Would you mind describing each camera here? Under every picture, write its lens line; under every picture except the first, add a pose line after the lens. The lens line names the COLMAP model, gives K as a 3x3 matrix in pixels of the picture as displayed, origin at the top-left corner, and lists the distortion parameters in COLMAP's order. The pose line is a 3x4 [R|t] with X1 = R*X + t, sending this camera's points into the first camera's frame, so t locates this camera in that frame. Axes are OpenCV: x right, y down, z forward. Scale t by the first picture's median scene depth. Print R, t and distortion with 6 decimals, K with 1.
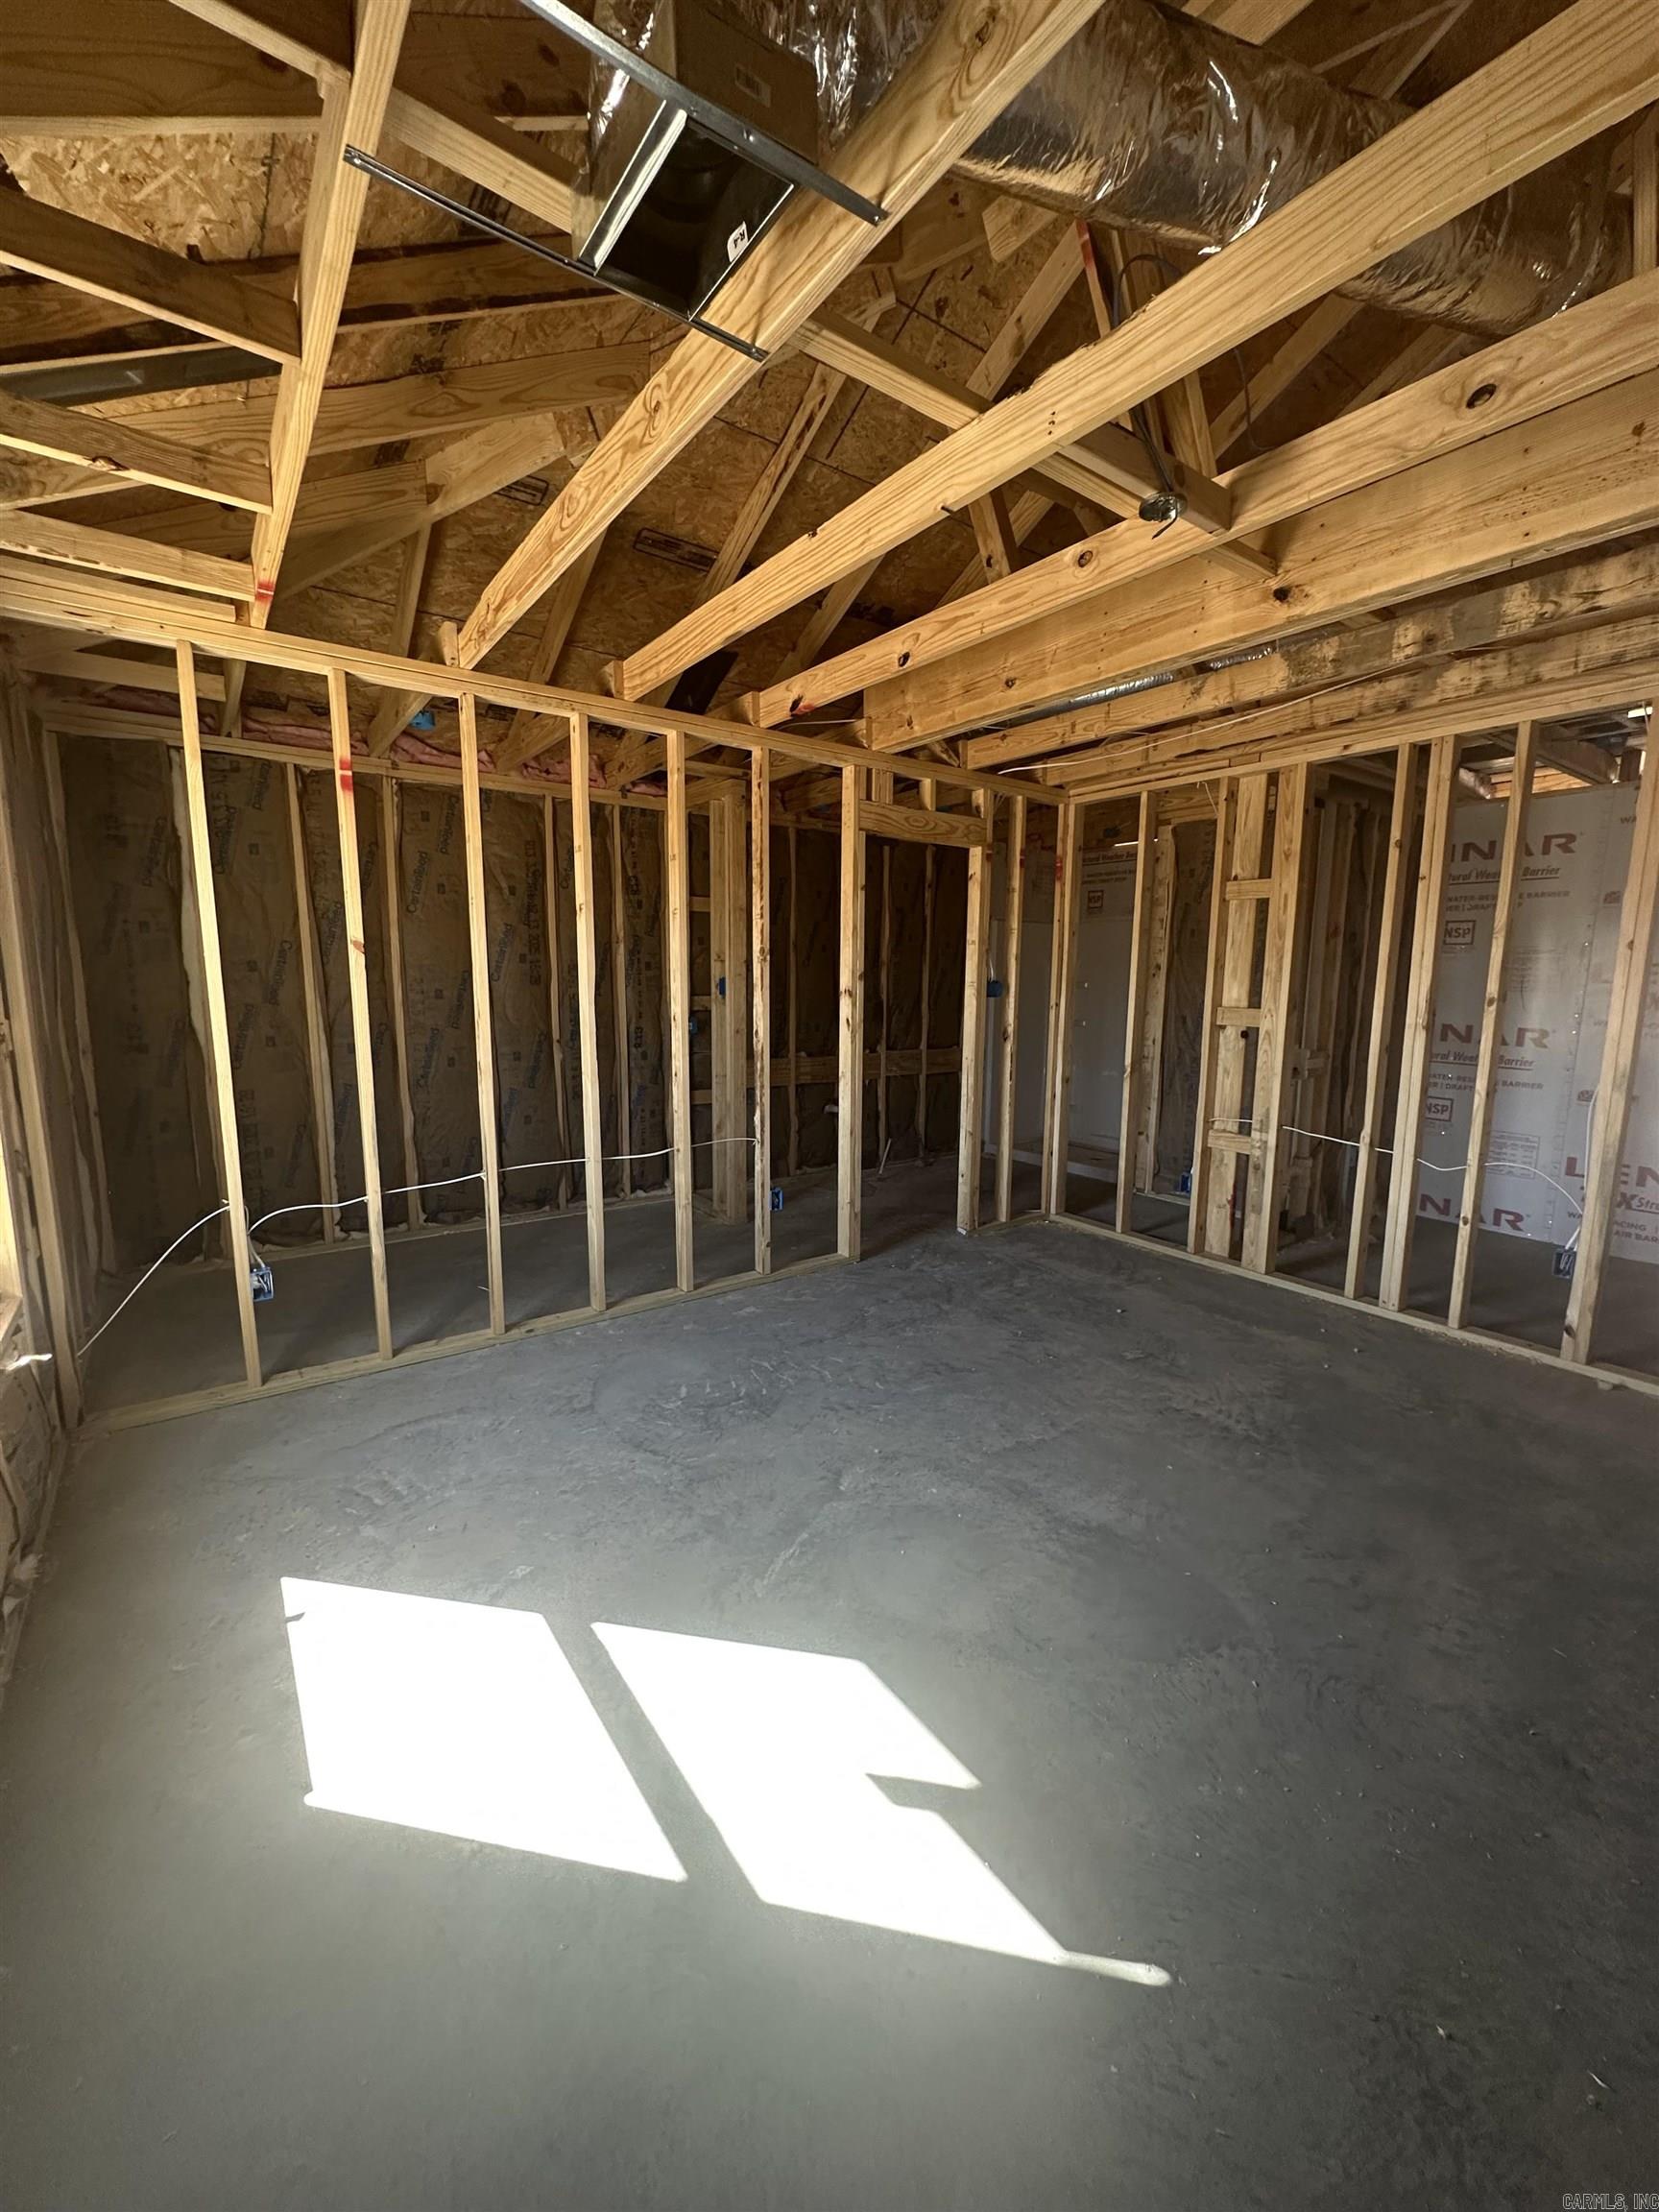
lens RADIAL K [[876.0, 0, 829.5], [0, 876.0, 1106.0], [0, 0, 1]] dist [-0.002025, -0.000103]
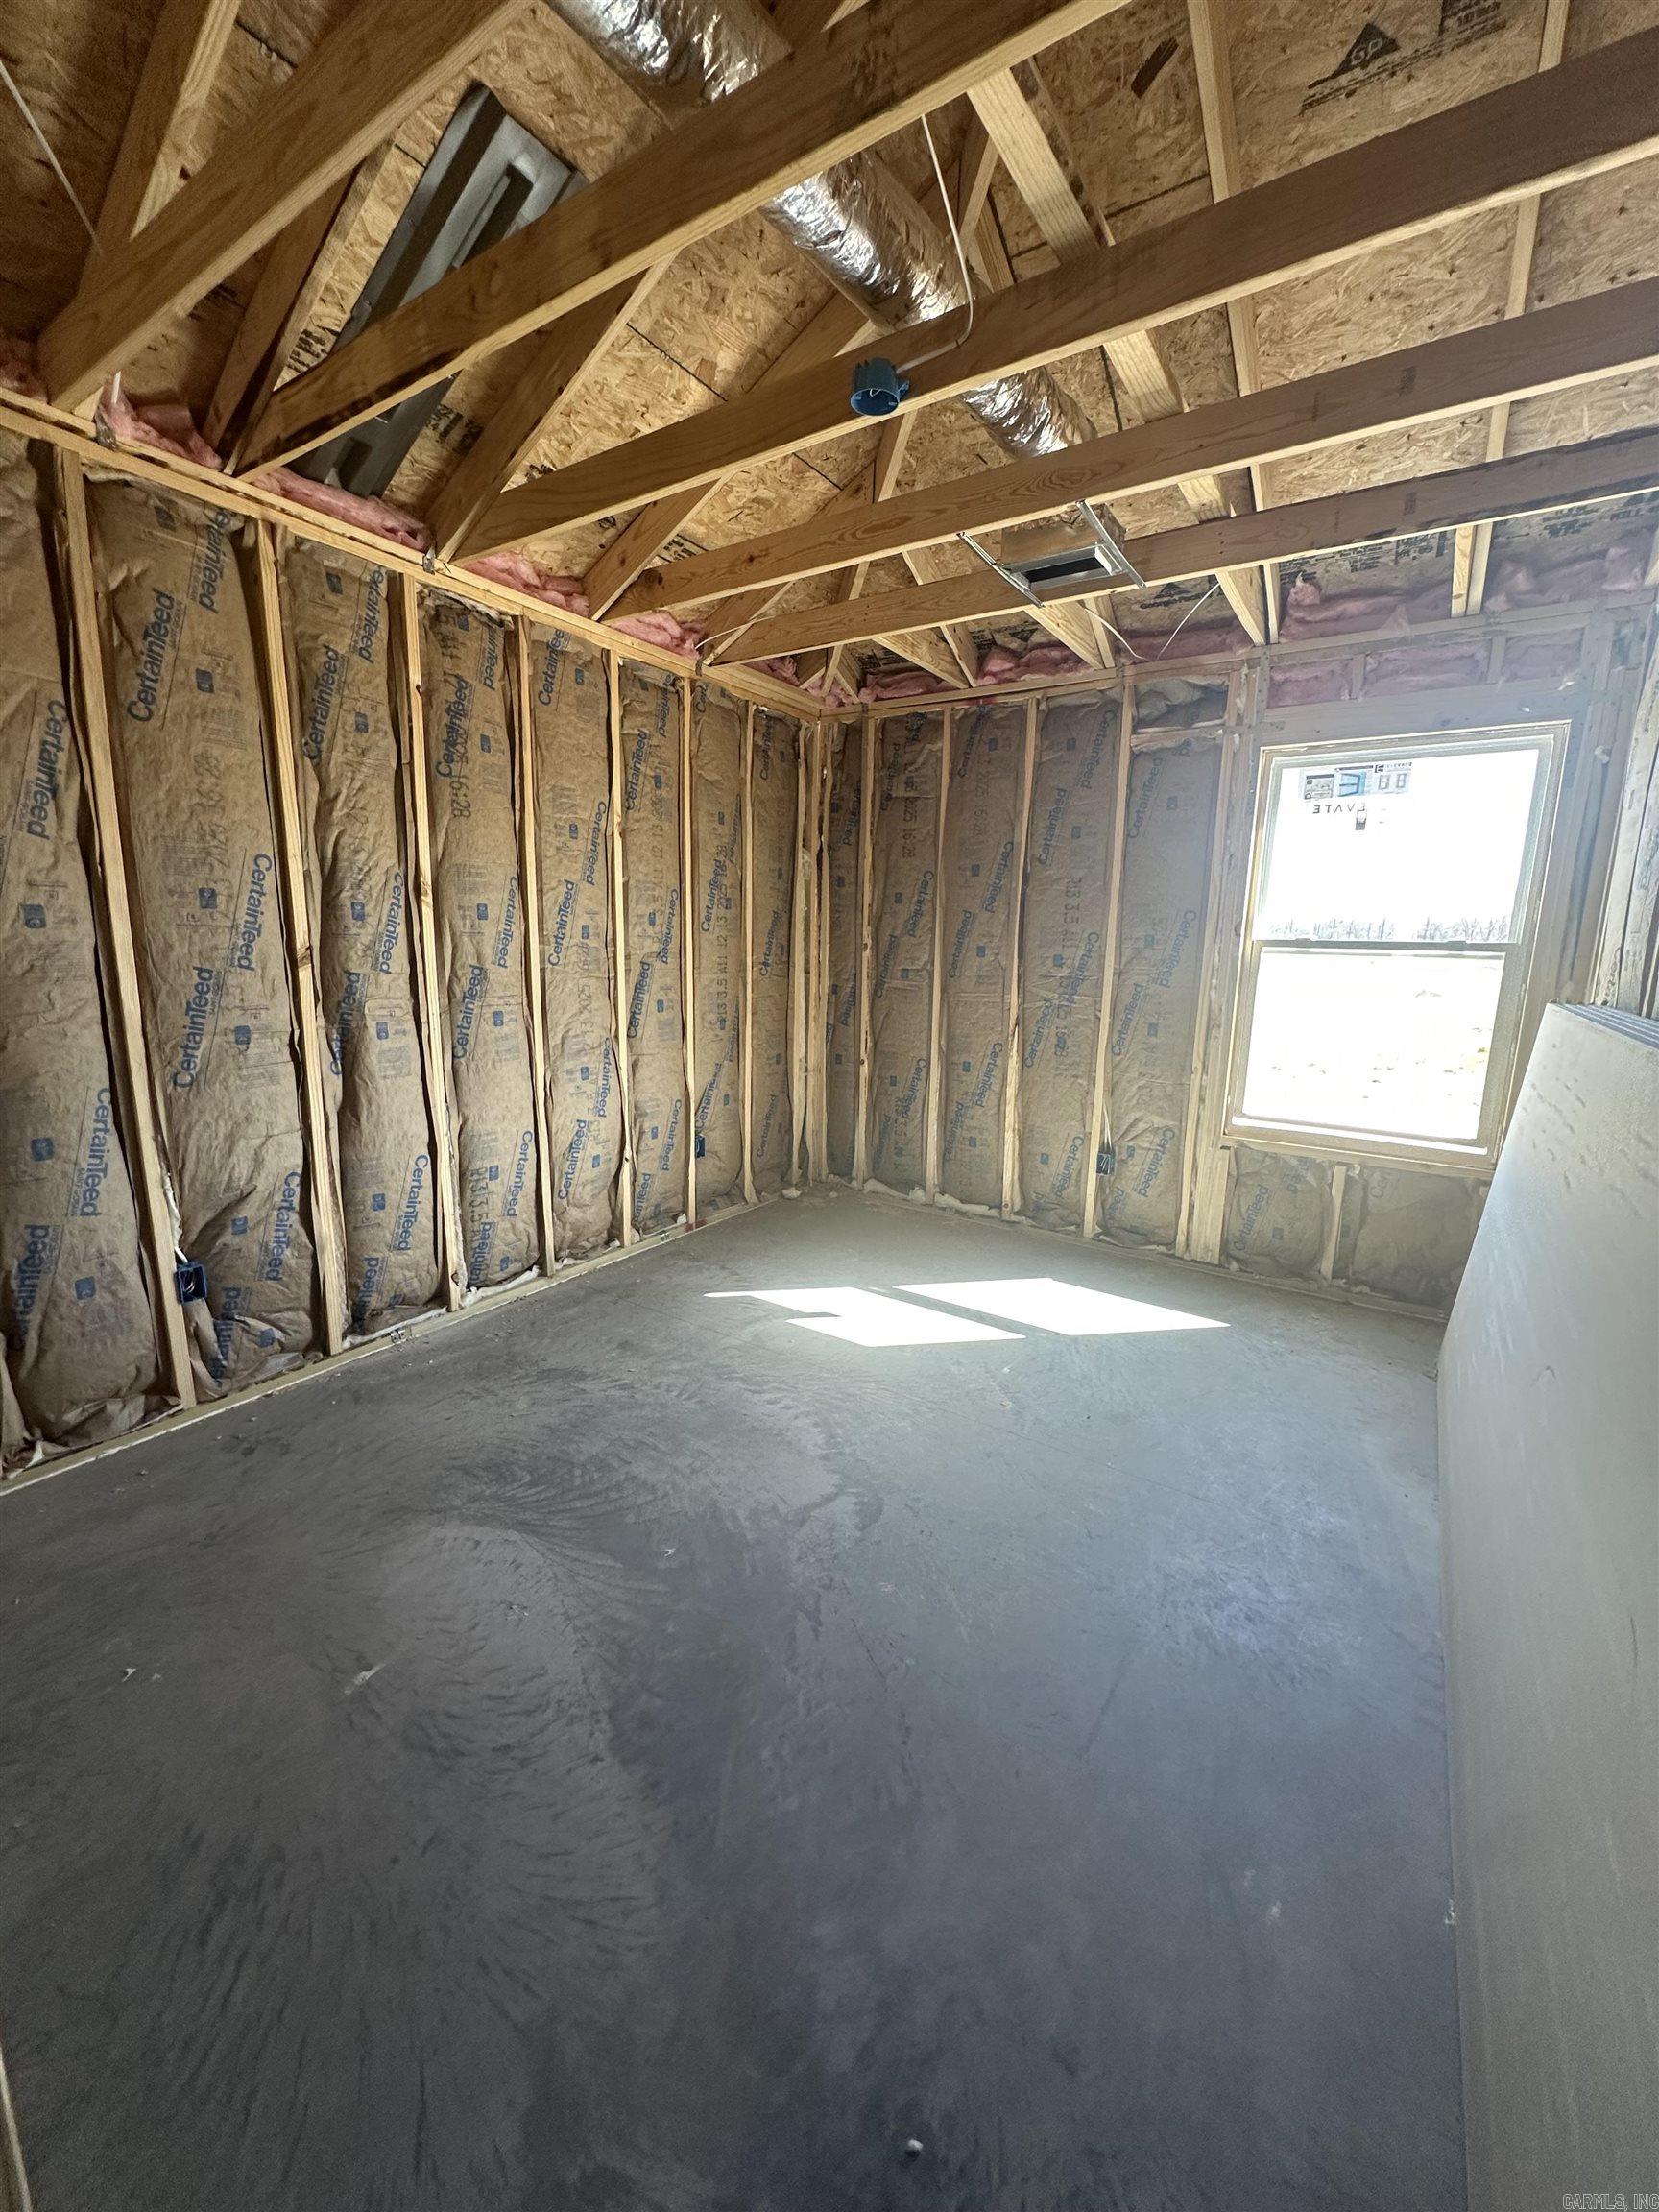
lens RADIAL K [[876.0, 0, 829.5], [0, 876.0, 1106.0], [0, 0, 1]] dist [-0.002025, -0.000103]
pose [[-0.936820, 0.050659, -0.346125, 0.320998], [-0.069738, 0.942550, 0.326705, -0.156999], [0.342791, 0.330201, -0.879467, 1.115904]]
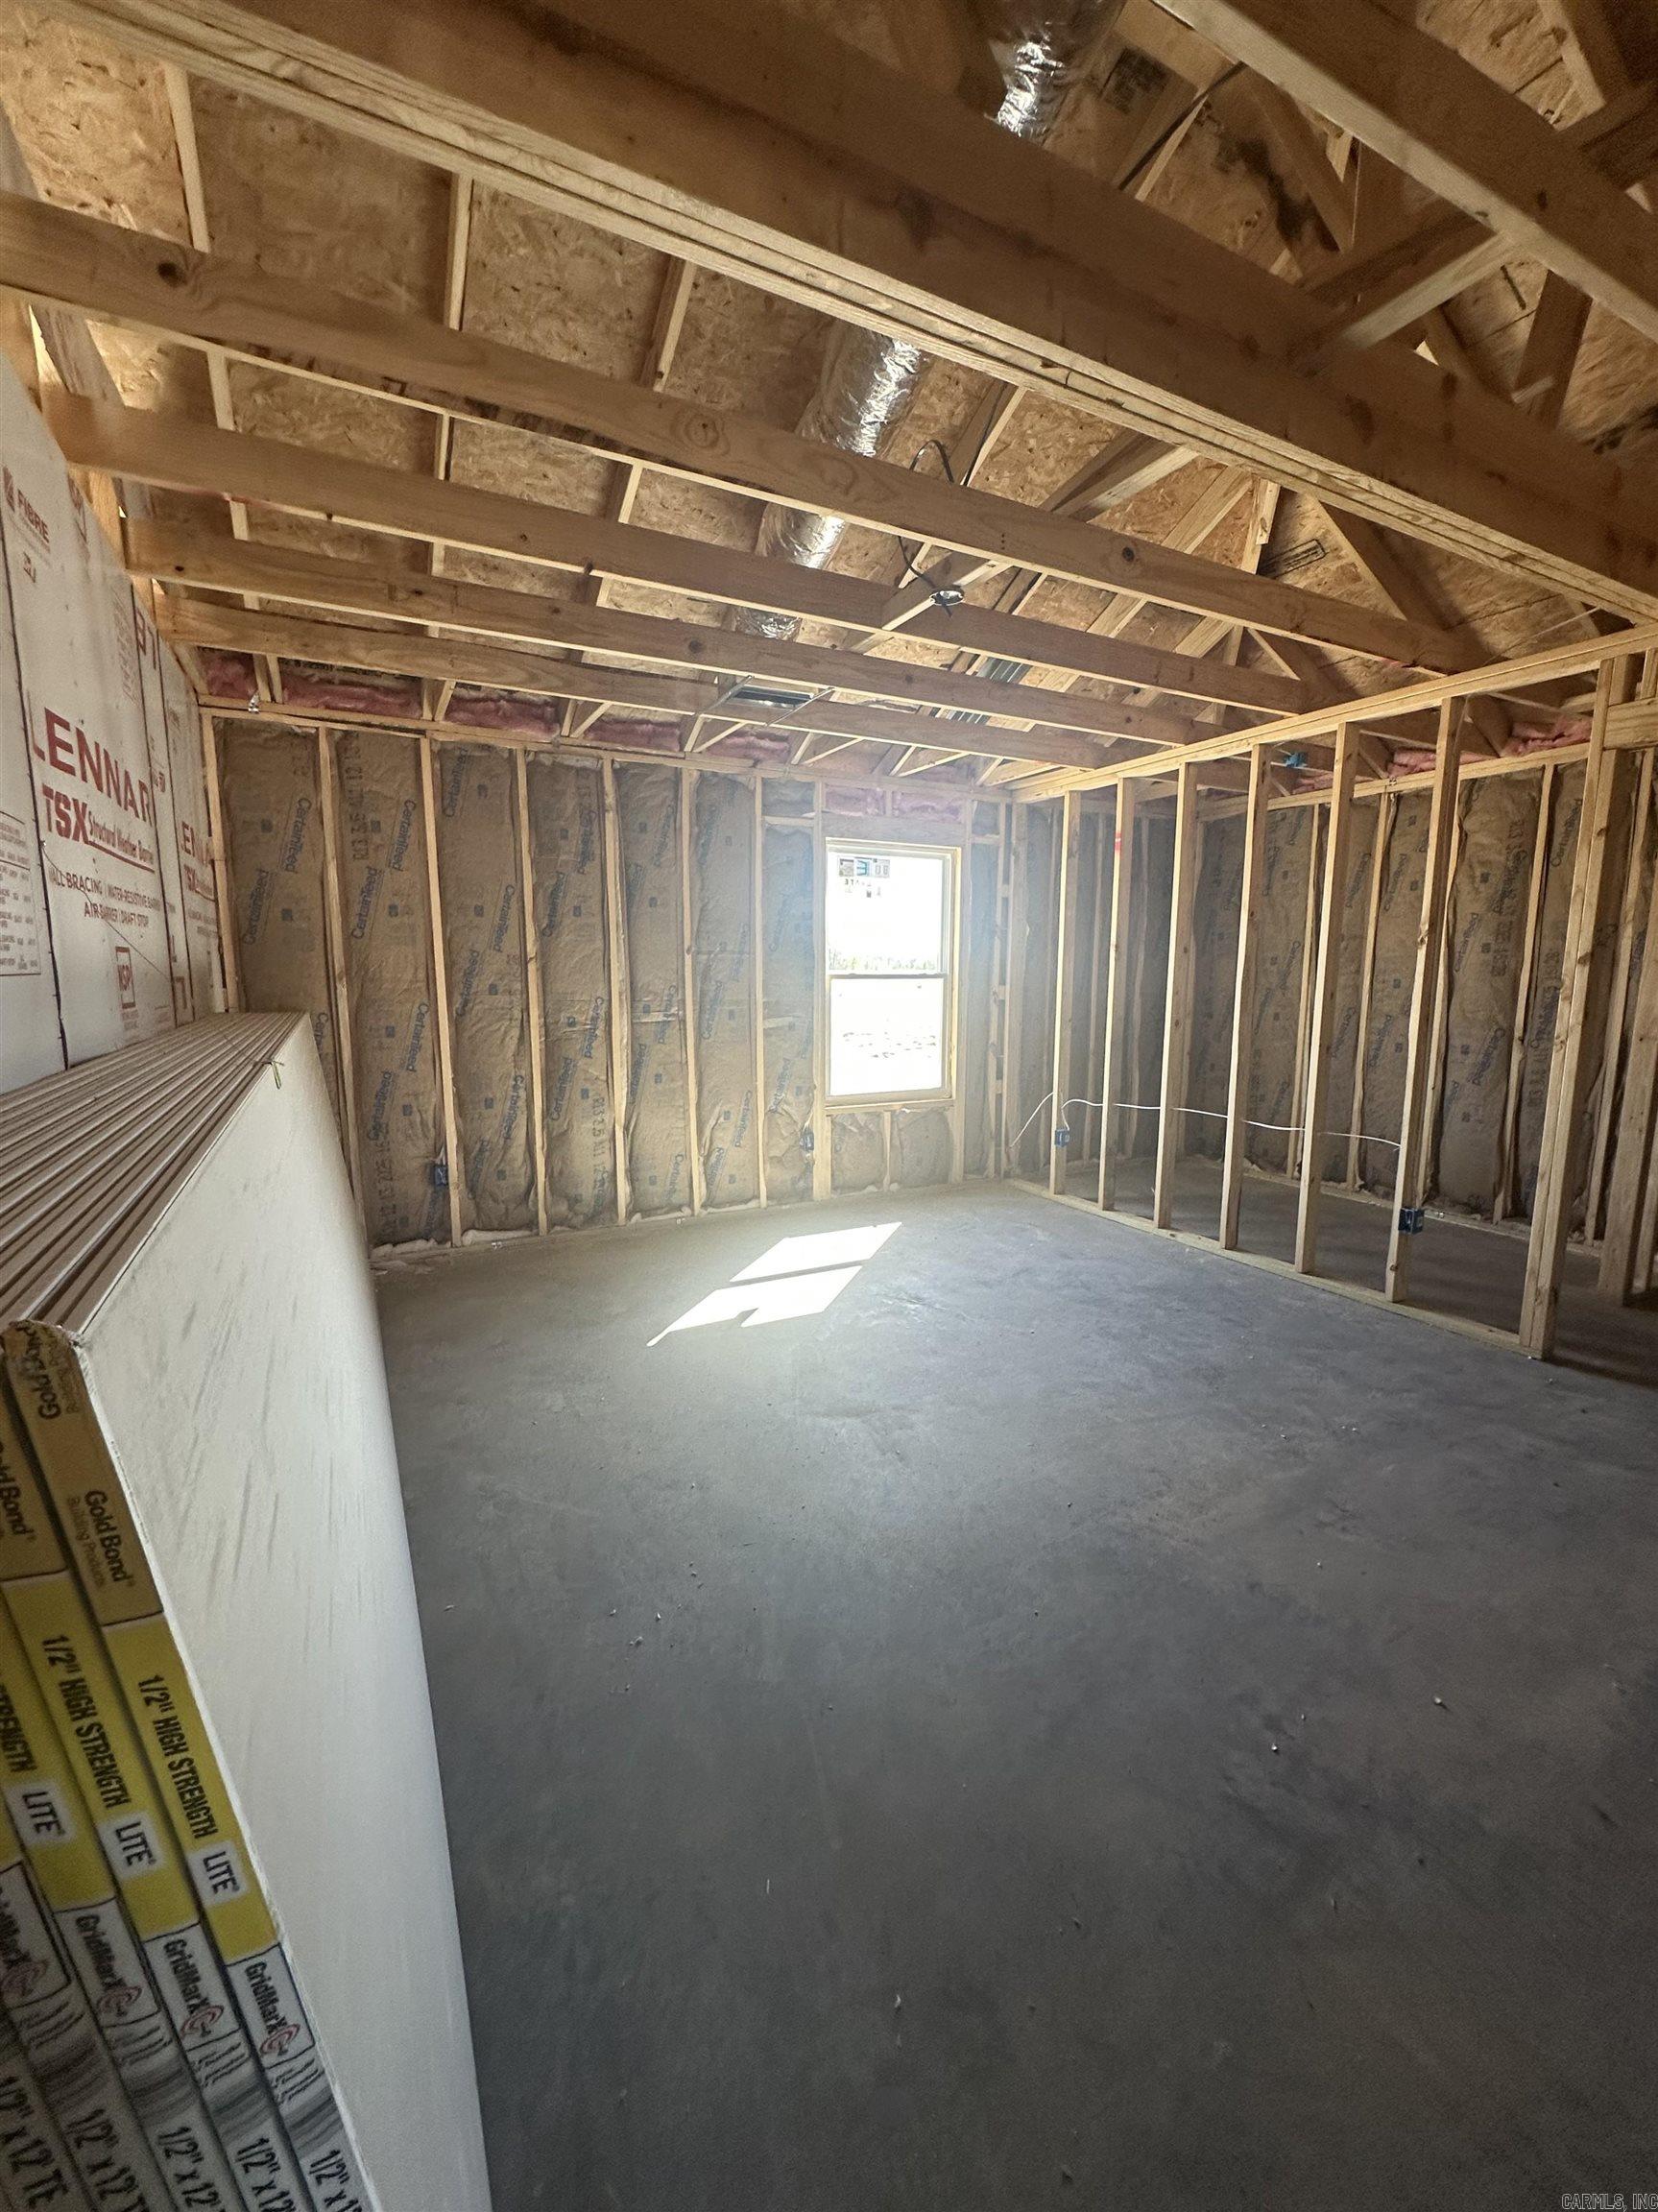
lens RADIAL K [[875.9, 0, 829.0], [0, 875.9, 1106.0], [0, 0, 1]] dist [-0.002025, -0.000103]
pose [[-0.123266, 0.142743, -0.982054, 0.921665], [-0.152543, 0.975114, 0.160882, -0.059588], [0.980579, 0.169637, -0.098424, 0.557399]]
